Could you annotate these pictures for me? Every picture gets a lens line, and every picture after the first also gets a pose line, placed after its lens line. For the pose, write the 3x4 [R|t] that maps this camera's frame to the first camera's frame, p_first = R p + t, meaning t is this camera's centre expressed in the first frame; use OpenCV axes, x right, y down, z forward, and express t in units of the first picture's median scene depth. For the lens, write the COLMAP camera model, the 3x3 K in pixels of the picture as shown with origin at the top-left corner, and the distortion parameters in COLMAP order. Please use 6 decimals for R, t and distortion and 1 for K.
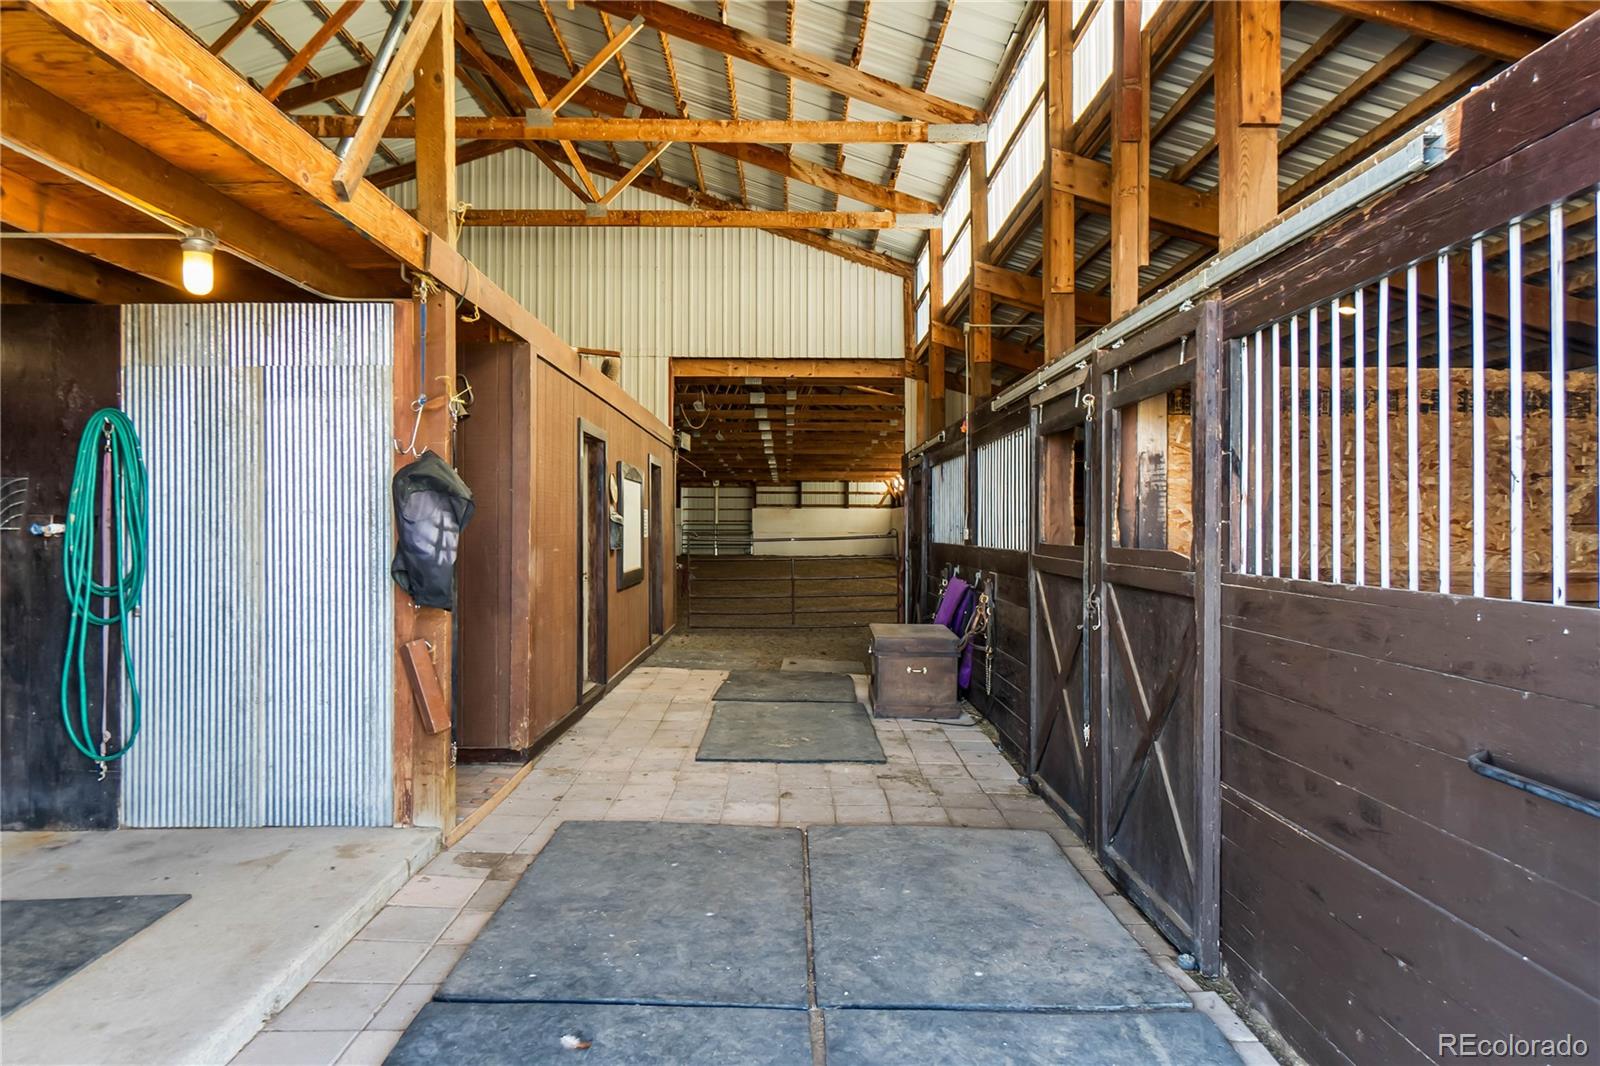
lens RADIAL K [[962.3, 0, 795.1], [0, 962.3, 529.8], [0, 0, 1]] dist [-0.001957, -0.000651]
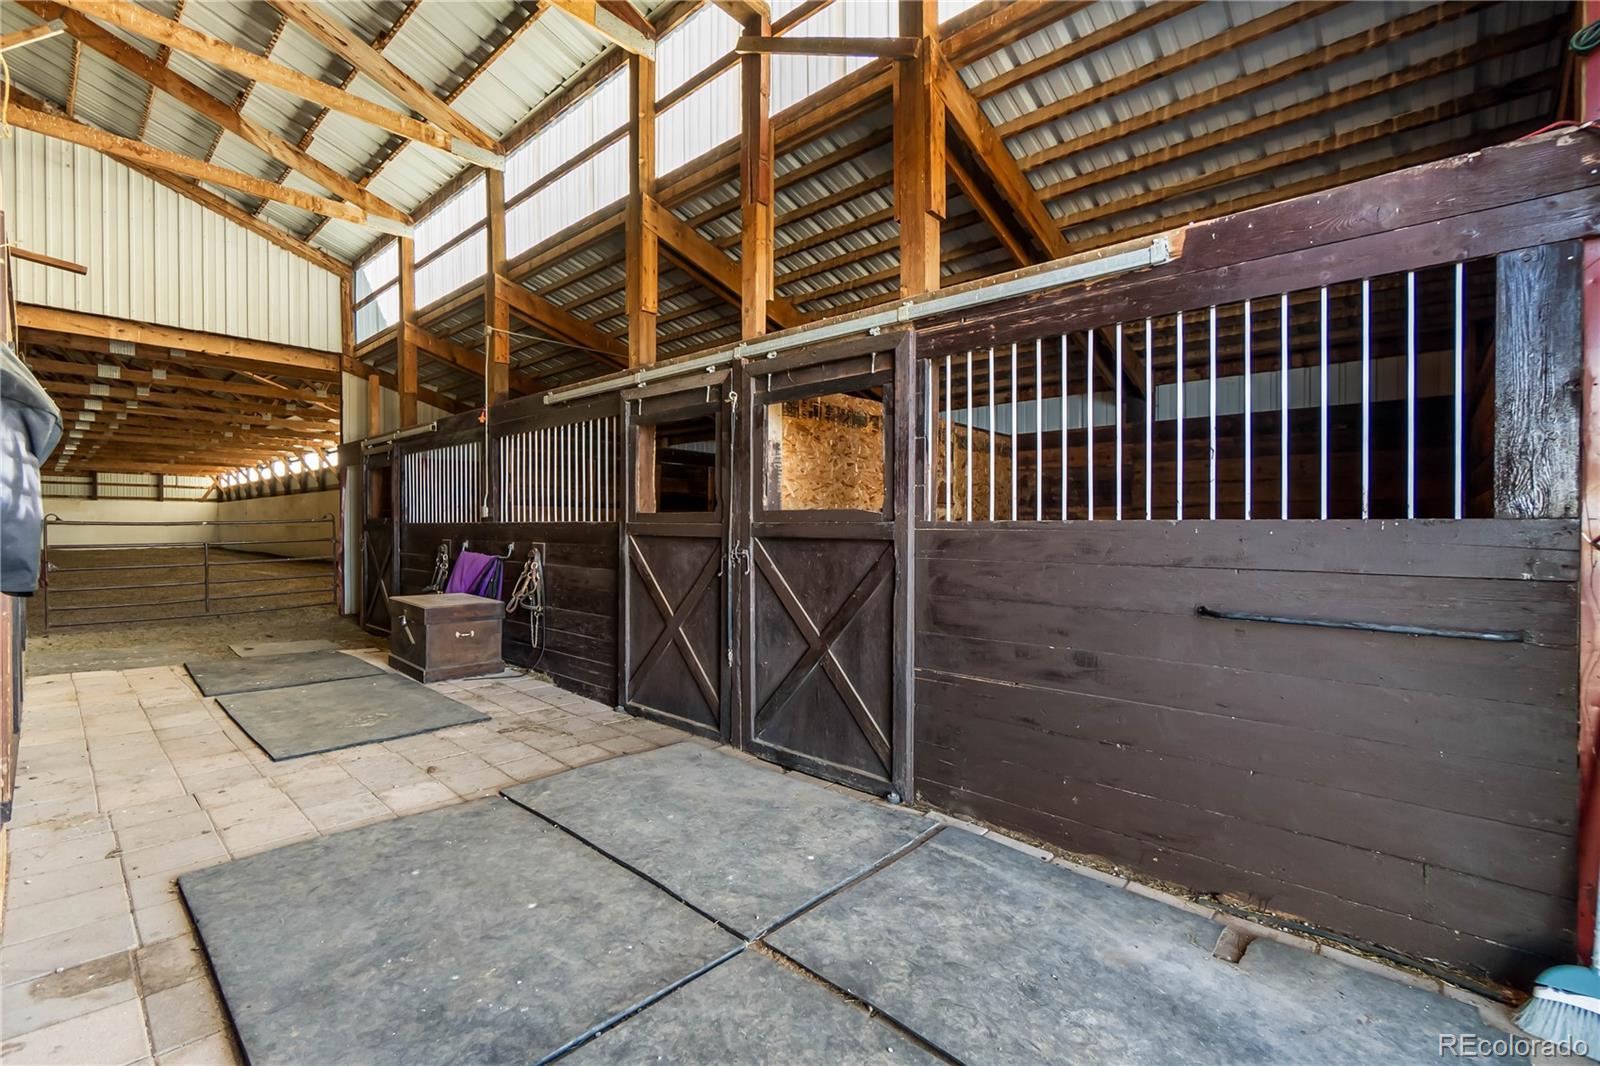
lens RADIAL K [[693.2, 0, 792.5], [0, 693.2, 535.2], [0, 0, 1]] dist [-0.003944, 0.002019]
pose [[0.679880, -0.011410, 0.733235, -0.320895], [0.001088, 0.999894, 0.014551, 0.036664], [-0.733323, -0.009095, 0.679820, 0.314957]]
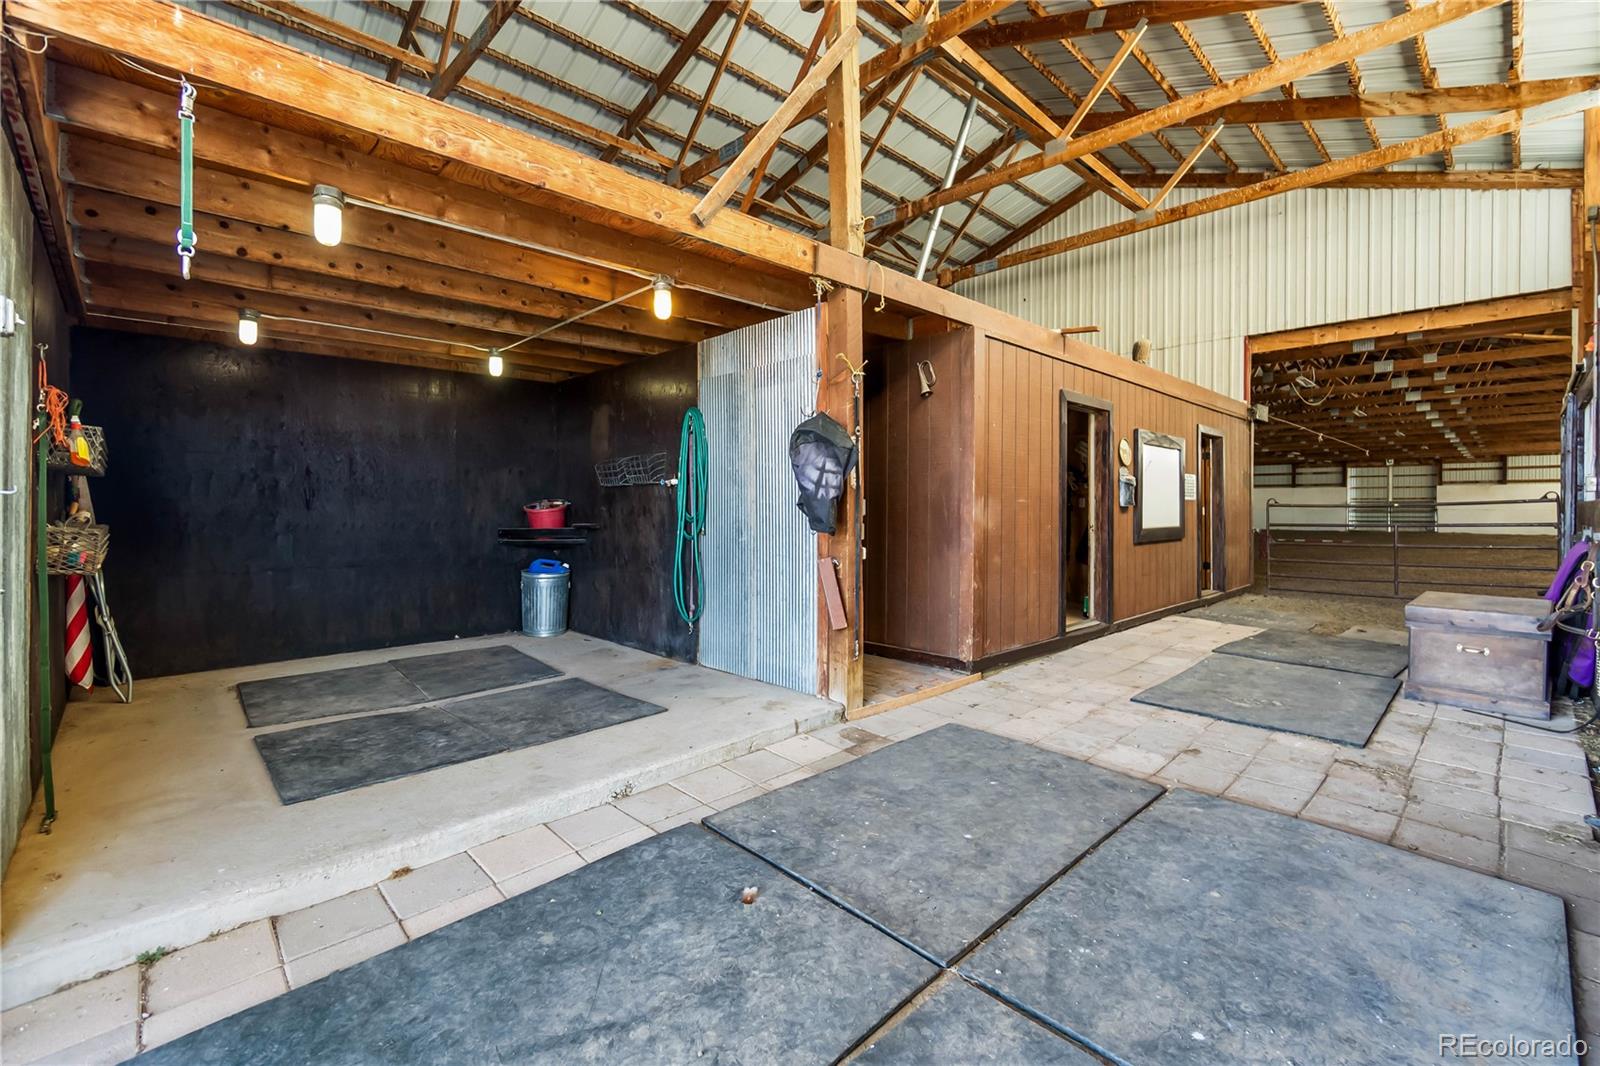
lens RADIAL K [[693.2, 0, 803.6], [0, 693.2, 516.7], [0, 0, 1]] dist [-0.003944, 0.002019]
pose [[0.689953, 0.007065, -0.723820, 0.258828], [-0.000912, 0.999960, 0.008891, 0.046541], [0.723854, -0.005474, 0.689931, 0.305090]]
